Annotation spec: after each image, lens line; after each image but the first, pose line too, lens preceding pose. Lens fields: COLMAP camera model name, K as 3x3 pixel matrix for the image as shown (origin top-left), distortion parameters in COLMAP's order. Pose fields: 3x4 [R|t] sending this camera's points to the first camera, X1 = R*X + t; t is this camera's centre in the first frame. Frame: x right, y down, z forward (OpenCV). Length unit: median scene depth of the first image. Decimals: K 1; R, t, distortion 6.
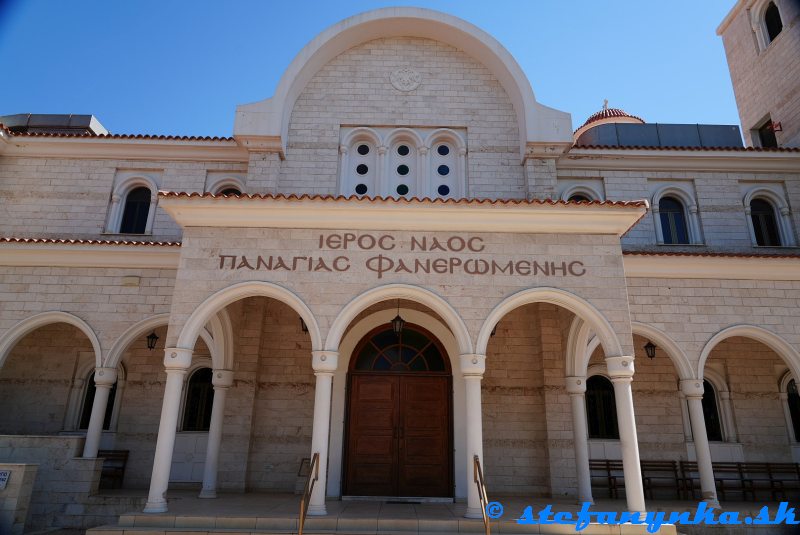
lens RADIAL K [[559.3, 0, 400.6], [0, 559.3, 228.4], [0, 0, 1]] dist [-0.005798, -0.003535]
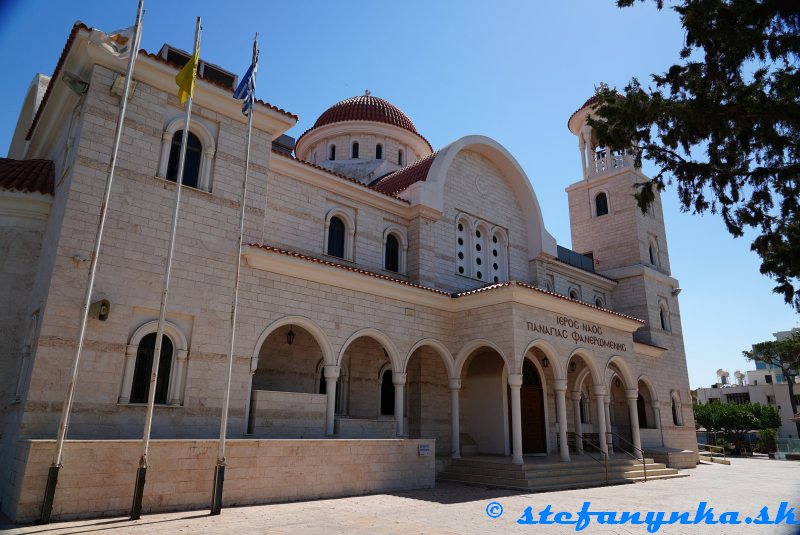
lens RADIAL K [[544.3, 0, 393.4], [0, 544.3, 270.3], [0, 0, 1]] dist [0.007074, 0.002891]
pose [[0.749058, 0.185012, 0.636146, -1.334814], [-0.258093, 0.965846, 0.023003, -0.027773], [-0.610164, -0.181416, 0.771225, -0.010972]]
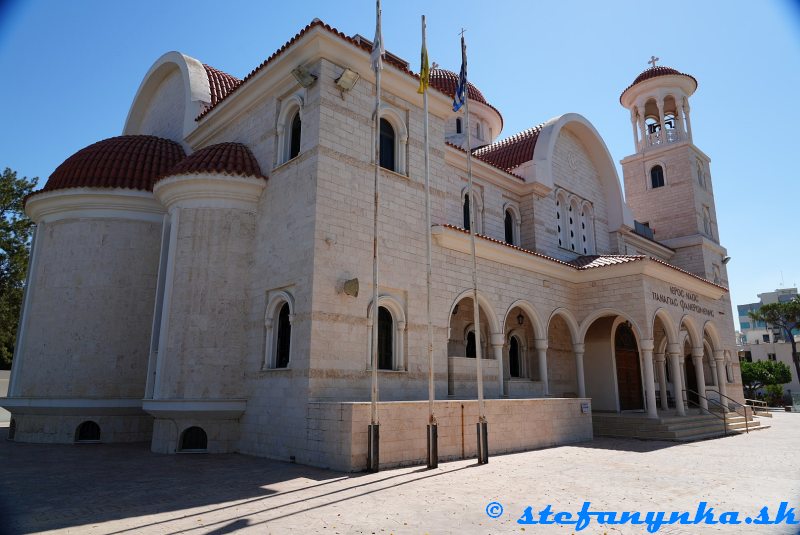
lens RADIAL K [[542.7, 0, 402.2], [0, 542.7, 268.7], [0, 0, 1]] dist [0.007342, -0.003007]
pose [[0.719333, 0.141015, 0.680202, -1.698073], [-0.259425, 0.962867, 0.074734, 0.042943], [-0.644405, -0.230220, 0.729205, 0.170952]]
